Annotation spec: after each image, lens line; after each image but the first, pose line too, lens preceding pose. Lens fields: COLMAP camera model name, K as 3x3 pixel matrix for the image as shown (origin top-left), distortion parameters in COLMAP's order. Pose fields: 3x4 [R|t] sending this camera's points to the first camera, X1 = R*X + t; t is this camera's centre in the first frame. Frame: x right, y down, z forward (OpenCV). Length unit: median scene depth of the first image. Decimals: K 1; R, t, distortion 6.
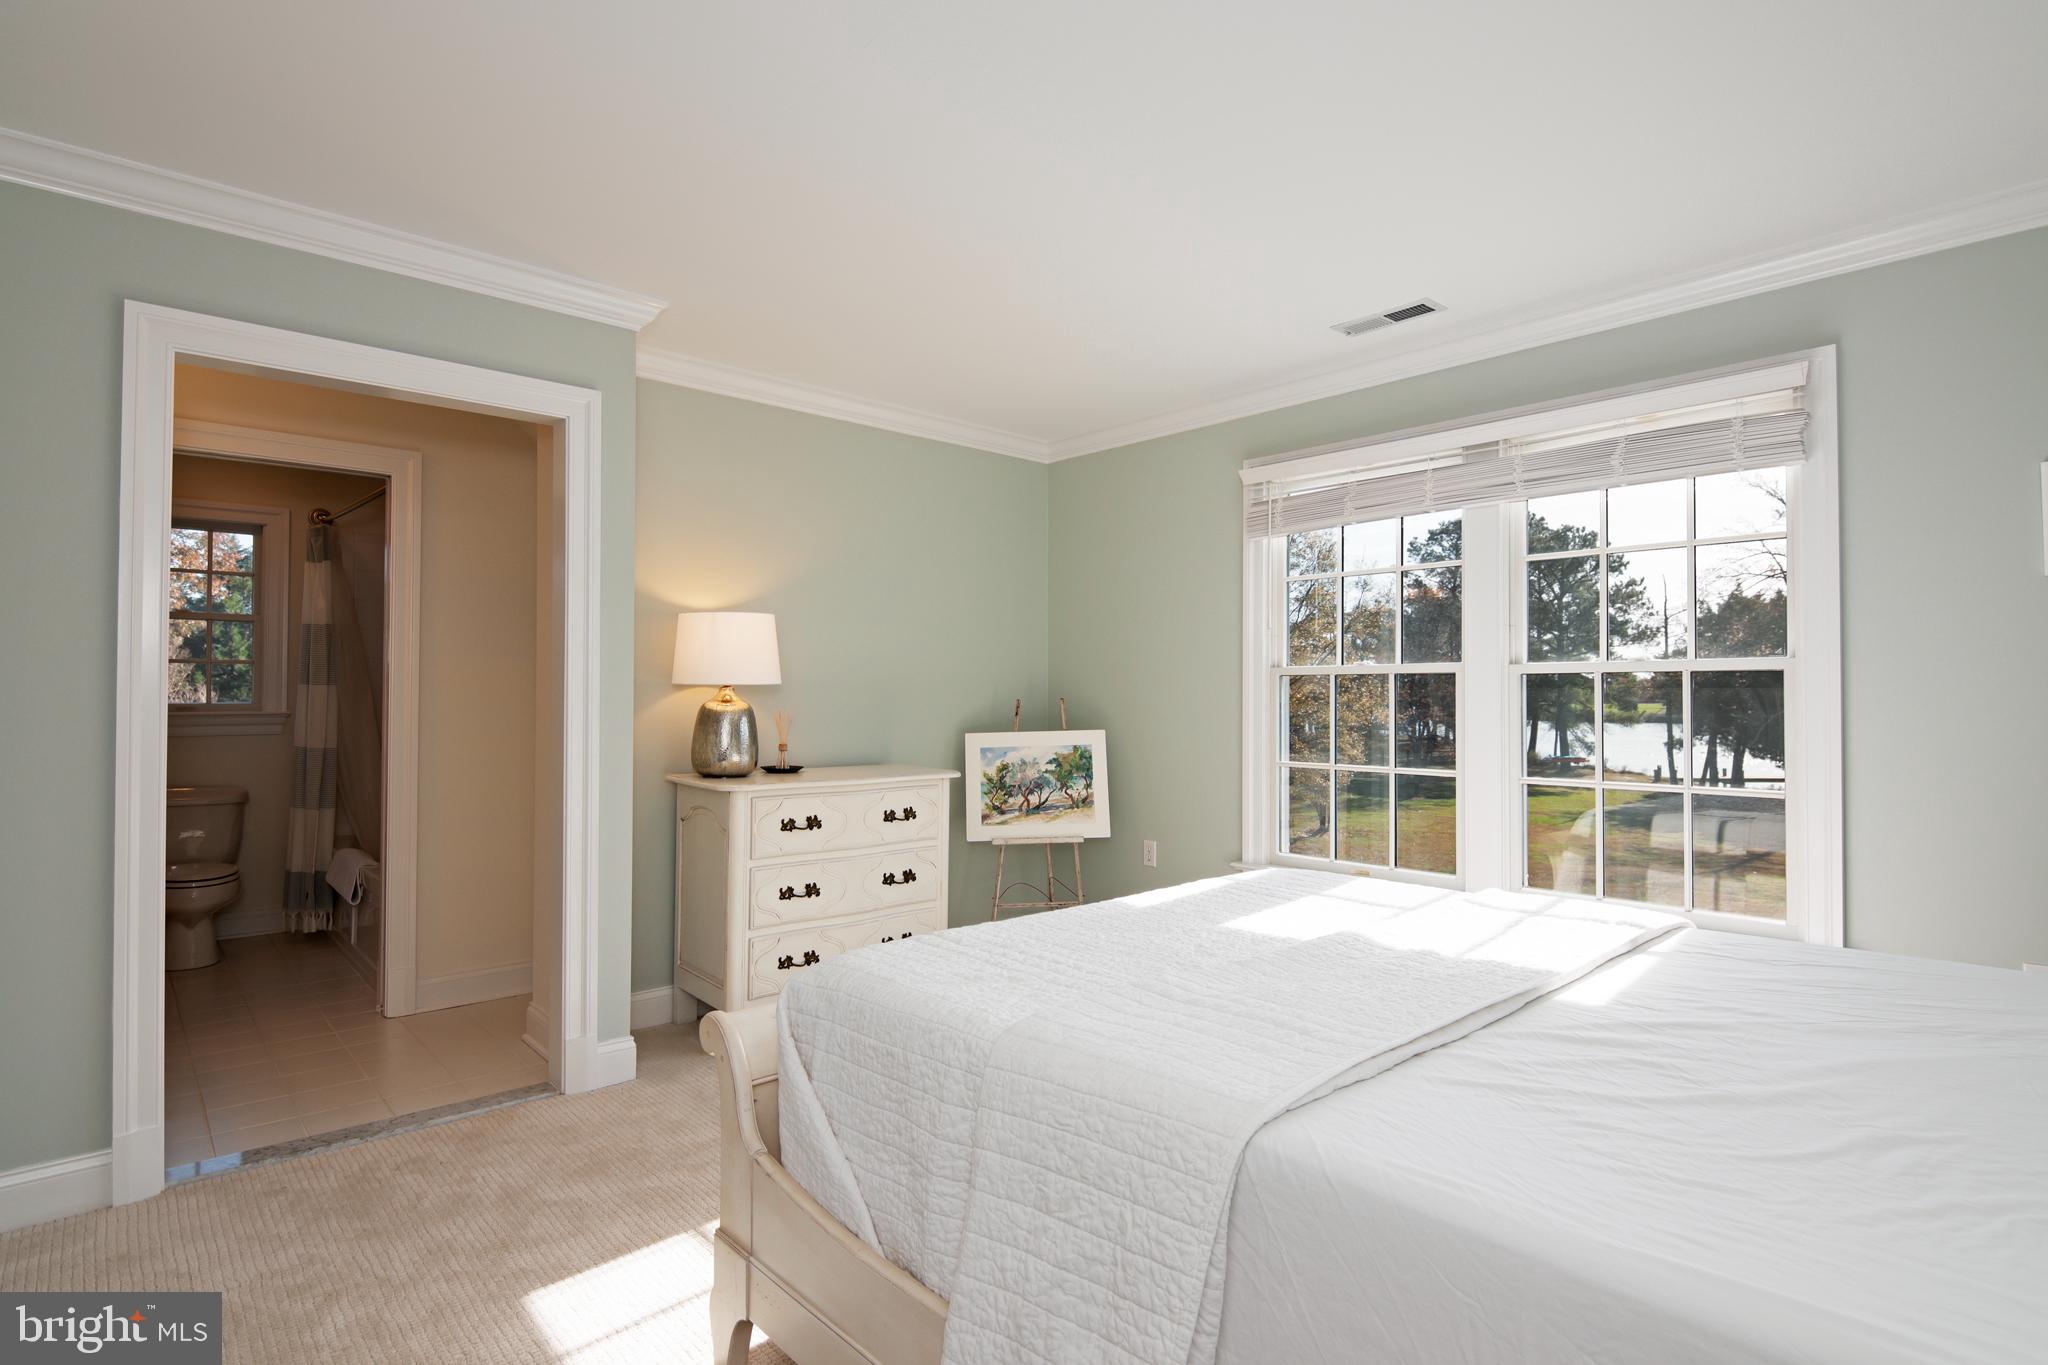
lens RADIAL K [[1016.1, 0, 1019.8], [0, 1016.1, 685.8], [0, 0, 1]] dist [0.003450, -0.001049]
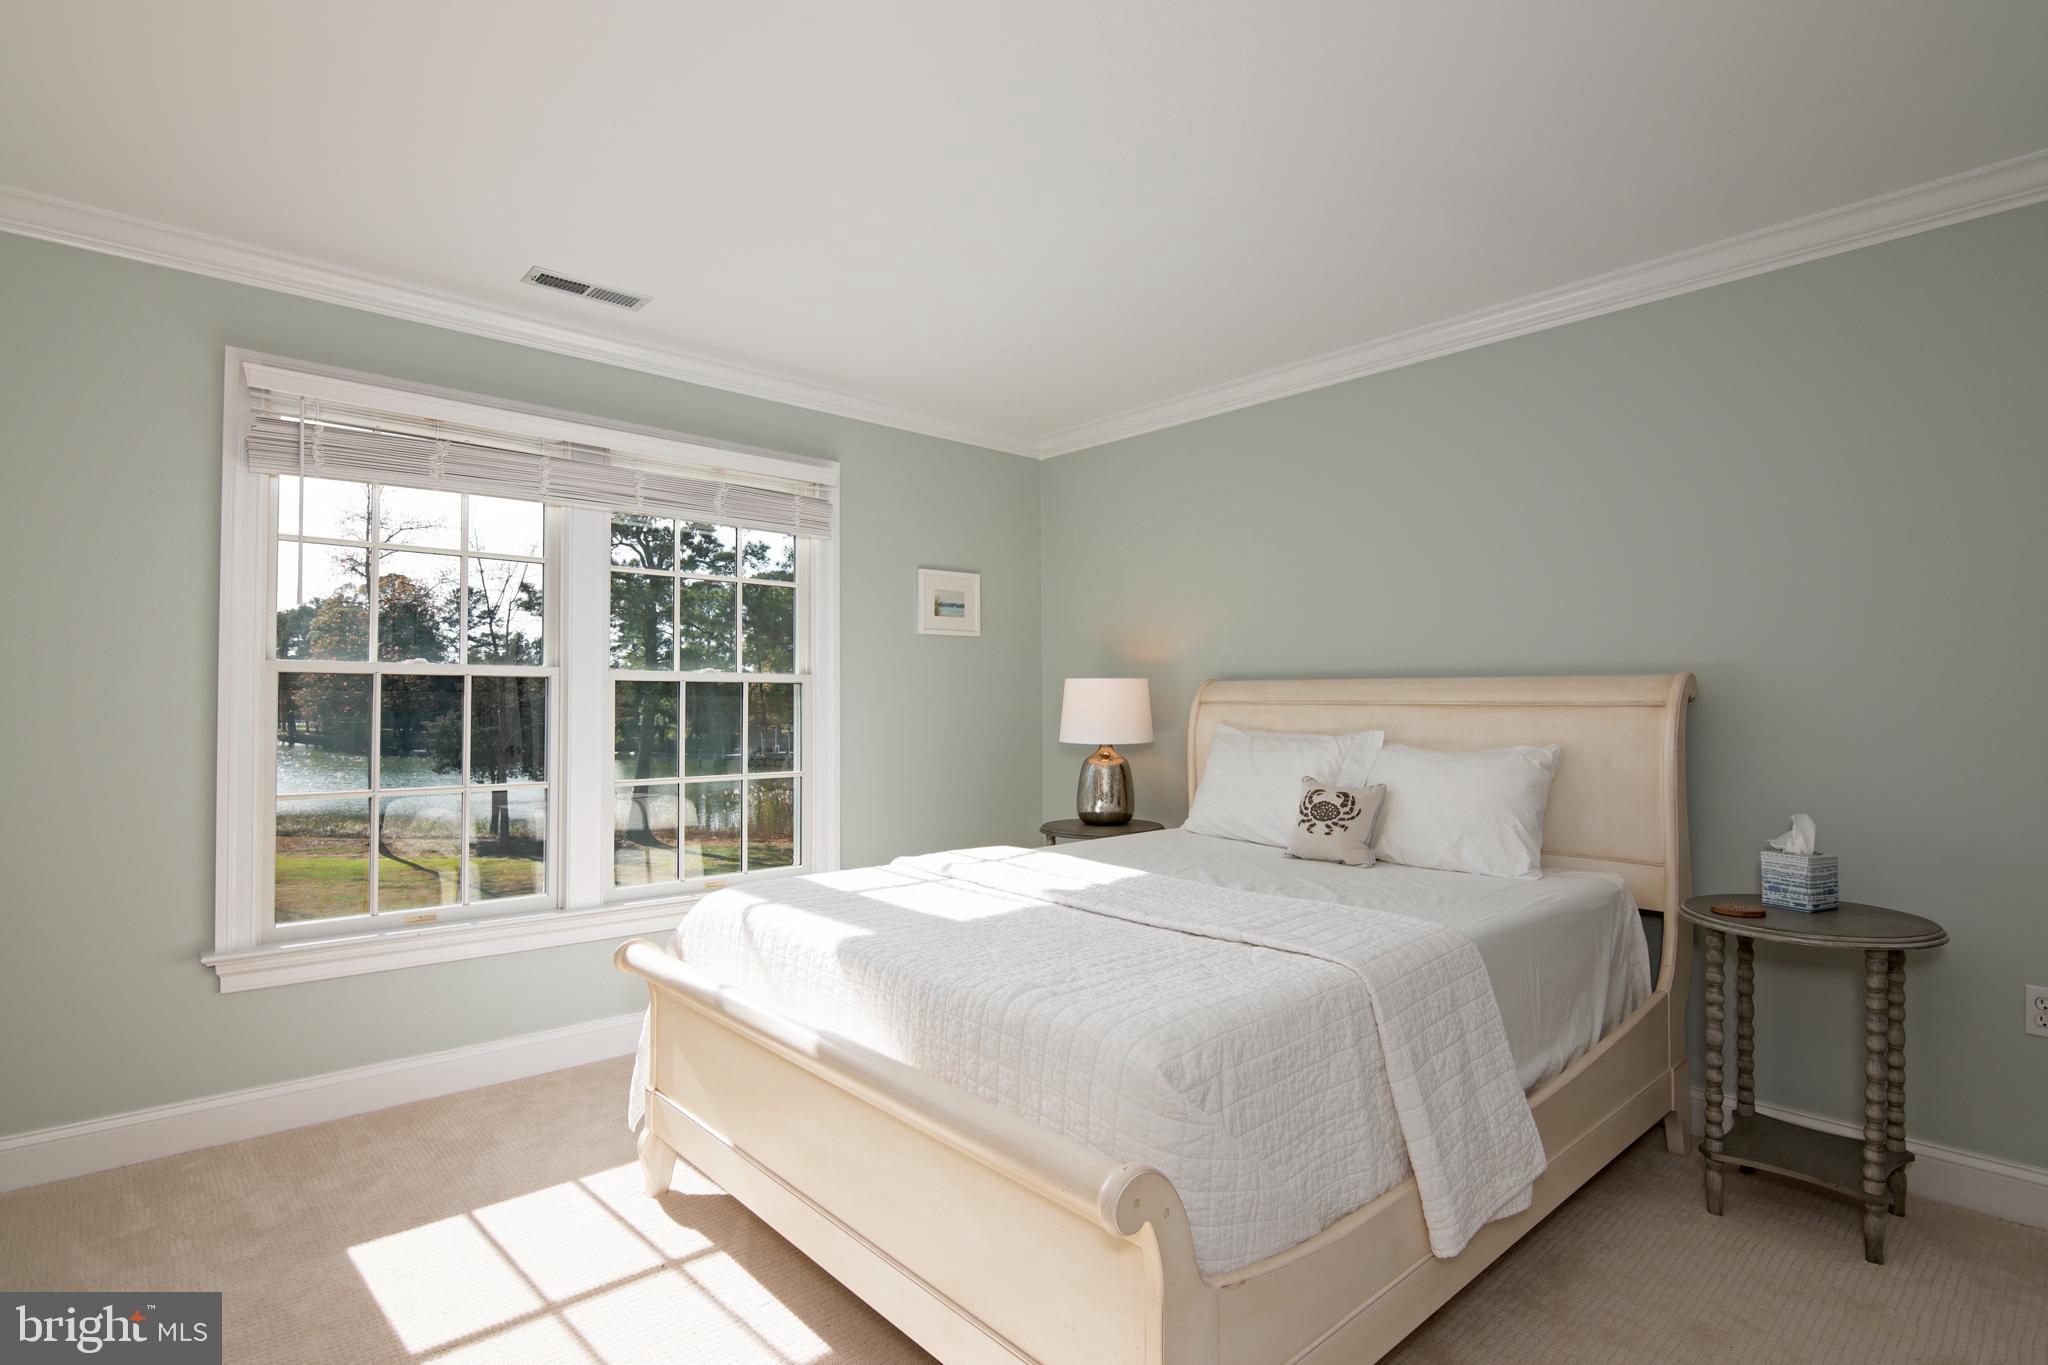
lens RADIAL K [[1016.1, 0, 1022.1], [0, 1016.1, 686.9], [0, 0, 1]] dist [0.003450, -0.001049]
pose [[0.004706, 0.013055, 0.999904, -0.515542], [-0.013456, 0.999825, -0.012991, 0.003295], [-0.999898, -0.013393, 0.004881, 0.560134]]
